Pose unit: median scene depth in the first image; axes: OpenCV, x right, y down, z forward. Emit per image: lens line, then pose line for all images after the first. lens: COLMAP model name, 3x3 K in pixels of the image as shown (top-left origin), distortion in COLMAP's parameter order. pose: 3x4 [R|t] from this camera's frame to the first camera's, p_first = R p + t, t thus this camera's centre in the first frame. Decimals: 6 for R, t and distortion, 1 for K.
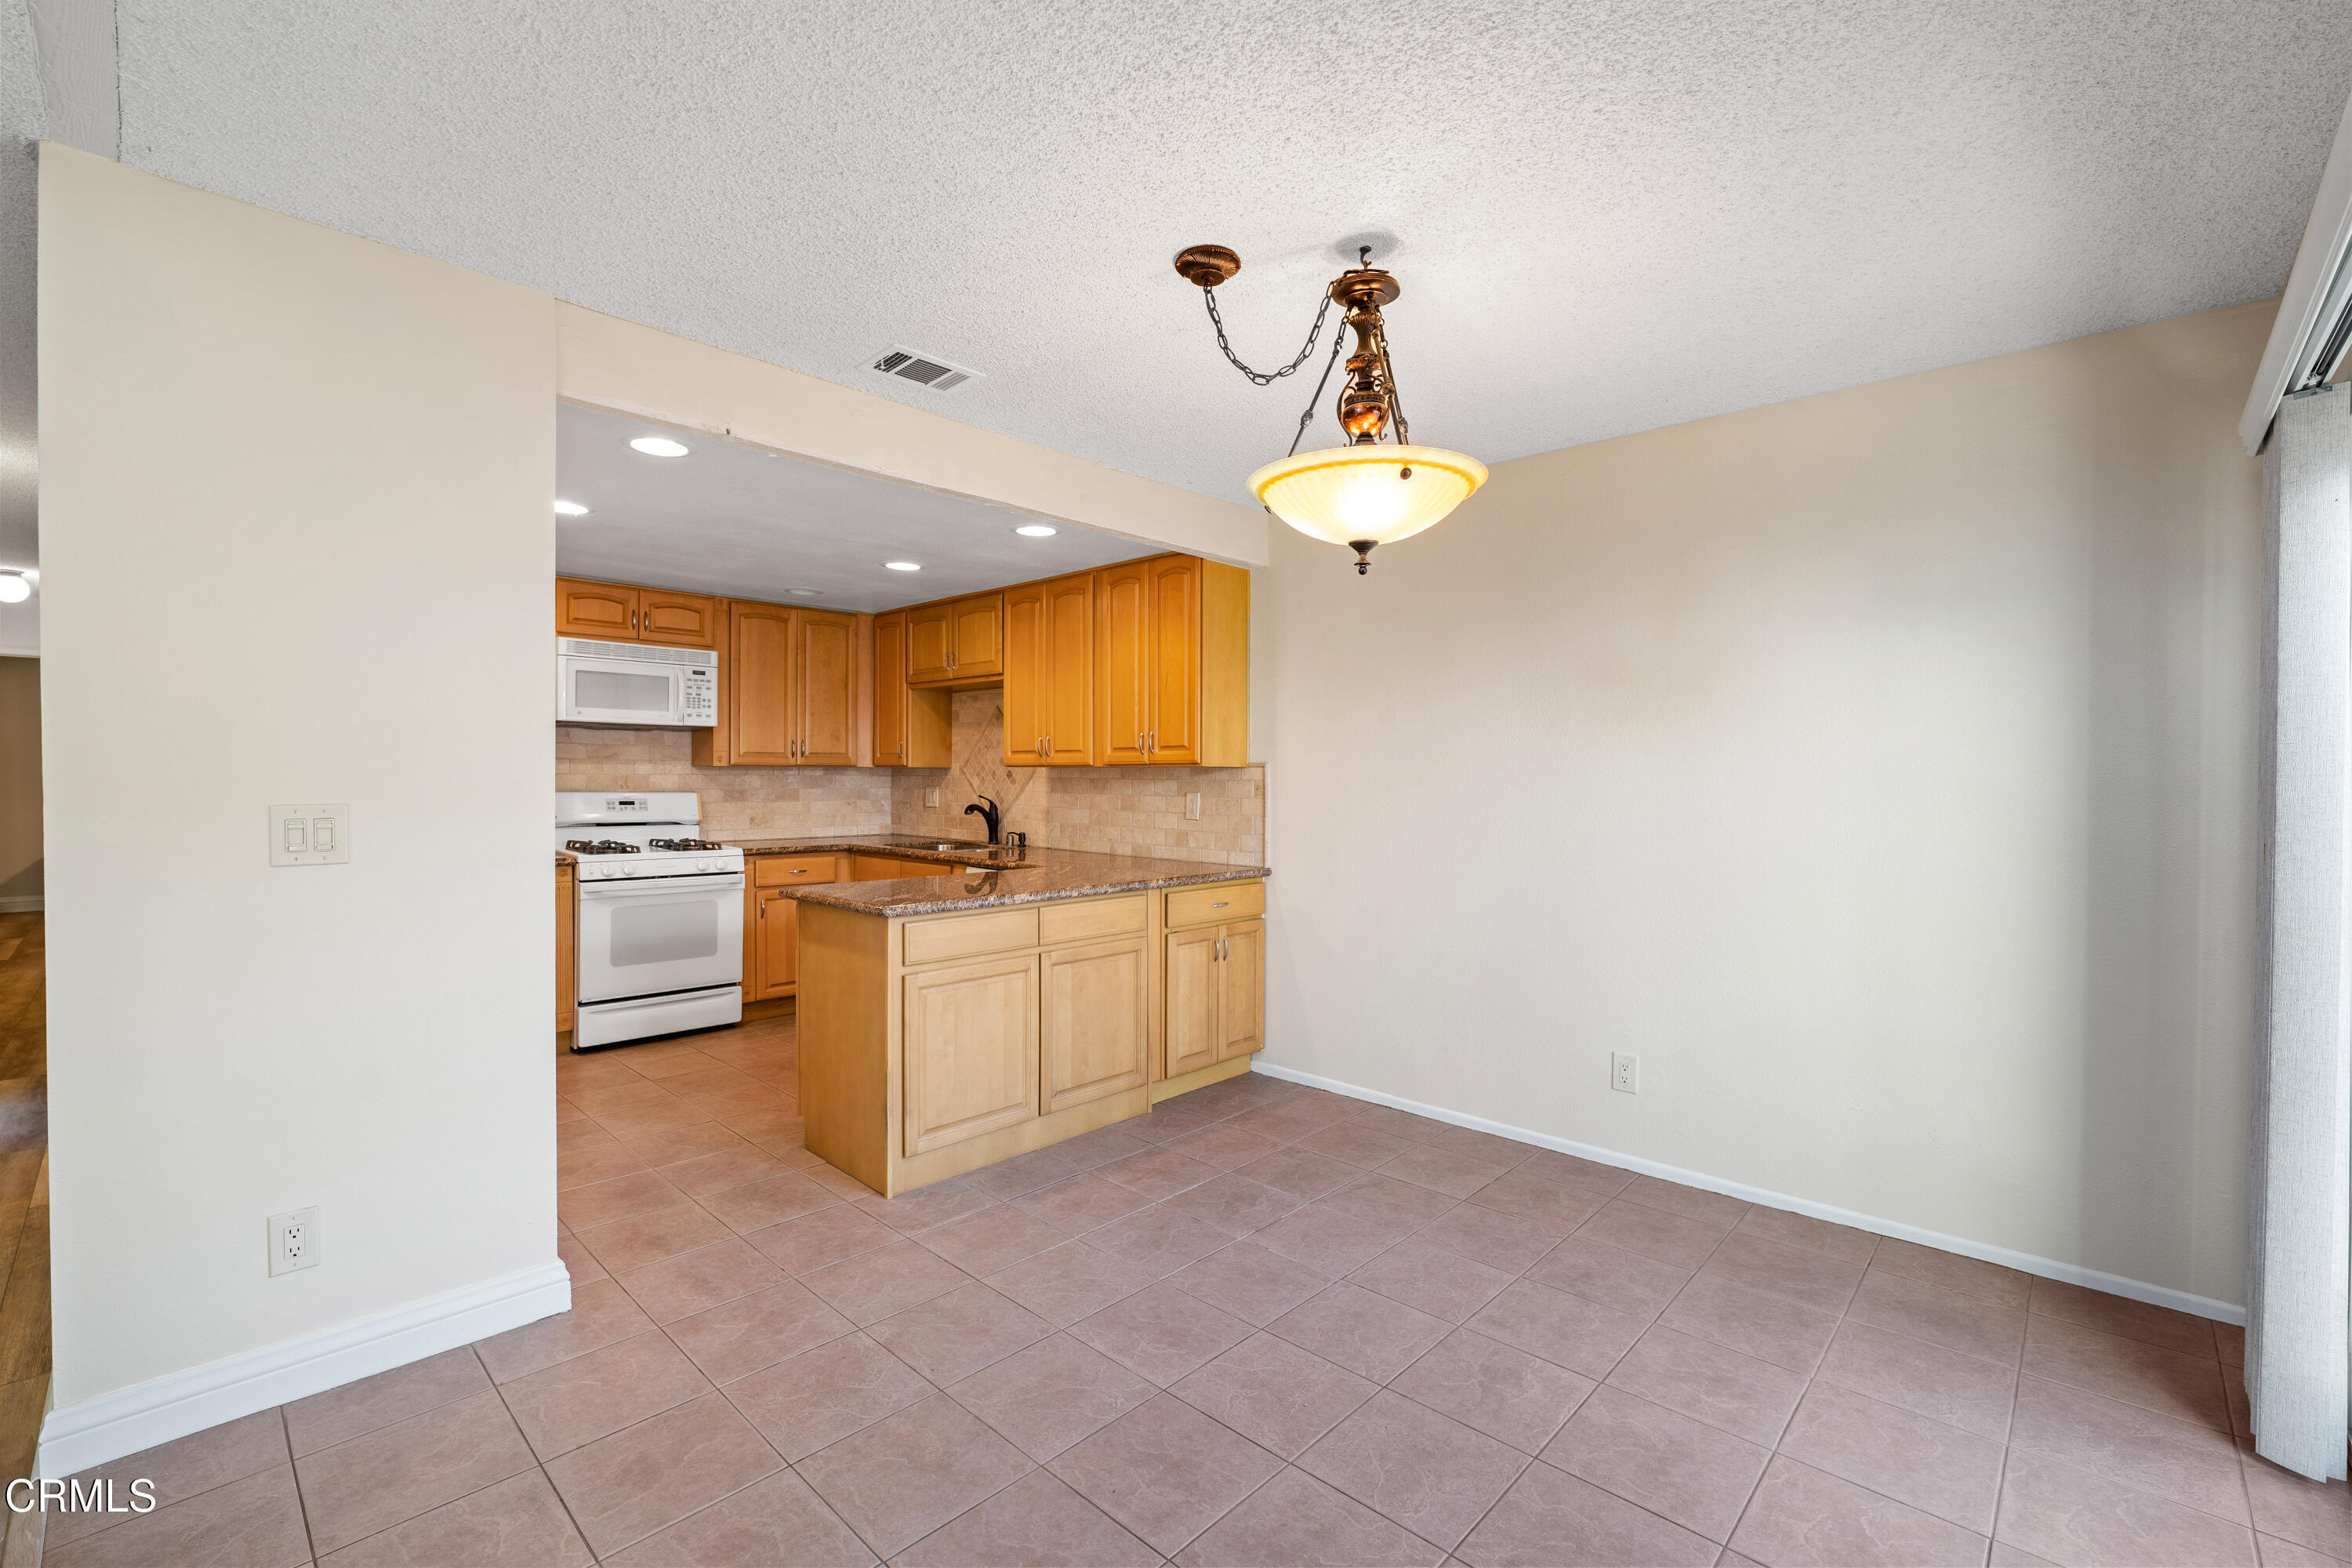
lens RADIAL K [[1000.5, 0, 1176.0], [0, 1000.5, 784.0], [0, 0, 1]] dist [-0.033377, -0.000032]
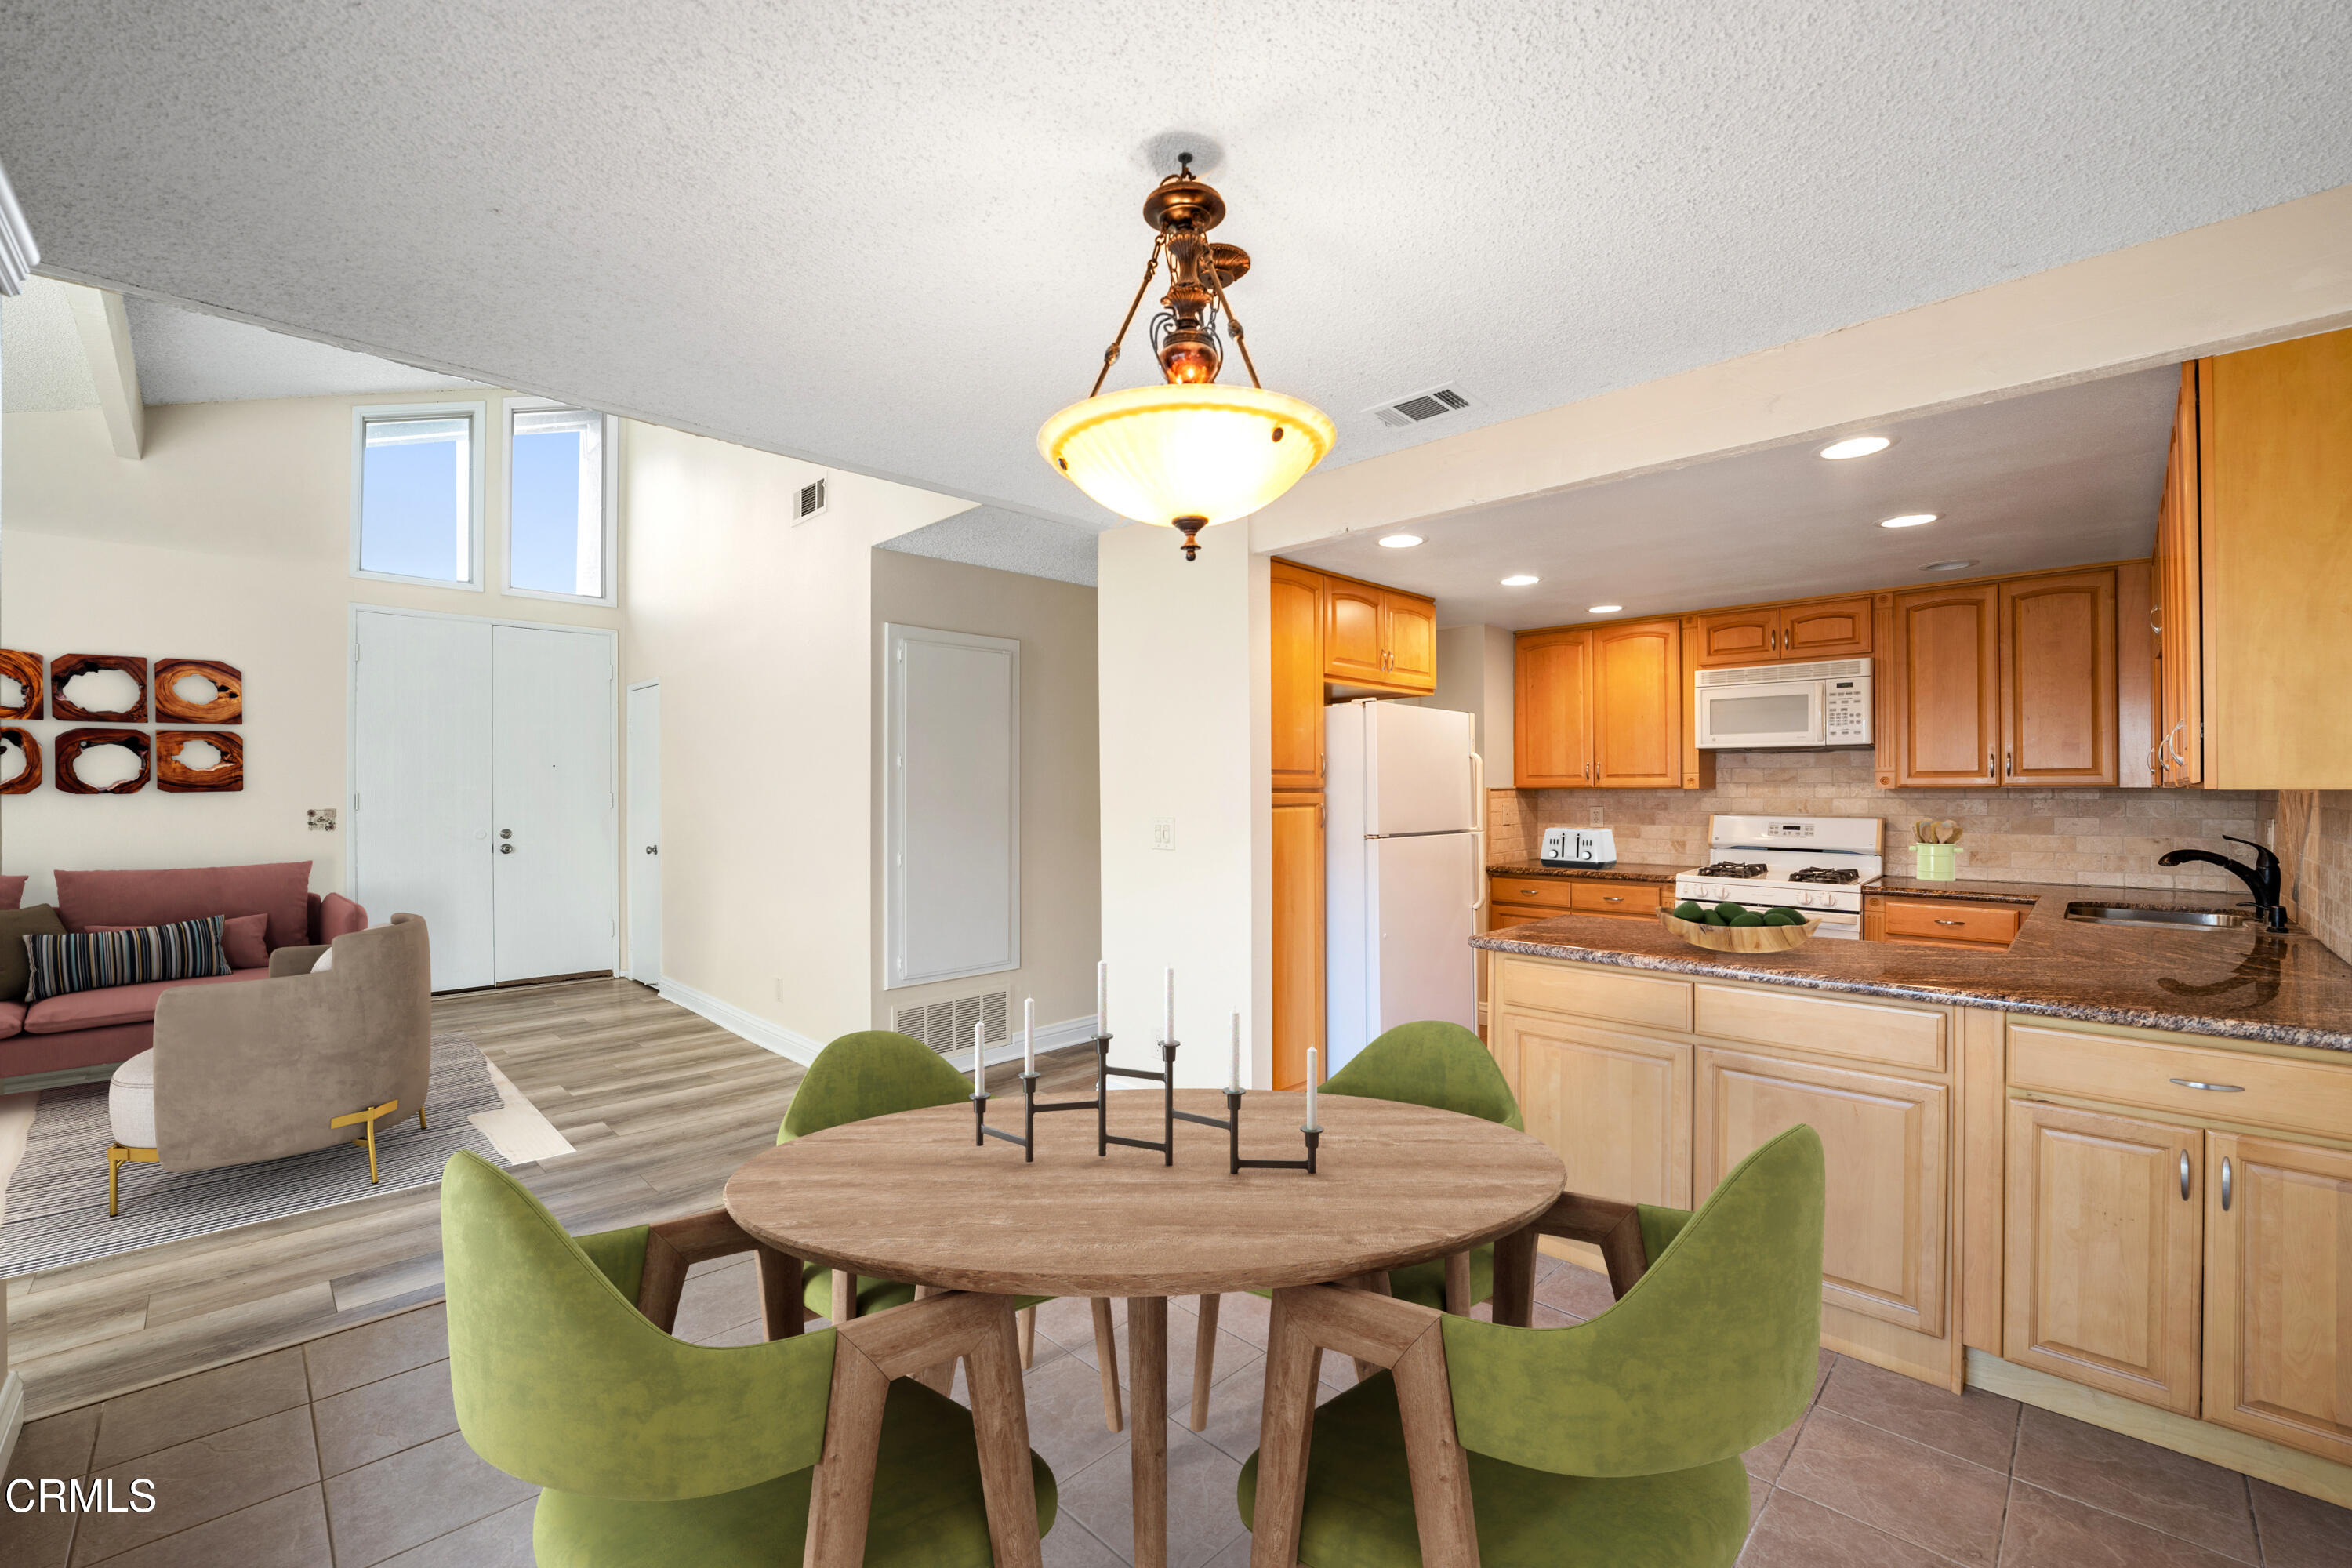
lens RADIAL K [[958.6, 0, 1172.5], [0, 958.6, 790.5], [0, 0, 1]] dist [-0.031068, 0.003626]
pose [[-0.028626, -0.003125, -0.999585, 0.399234], [-0.006295, 0.999976, -0.002946, -0.010764], [0.999570, 0.006208, -0.028645, 0.426567]]
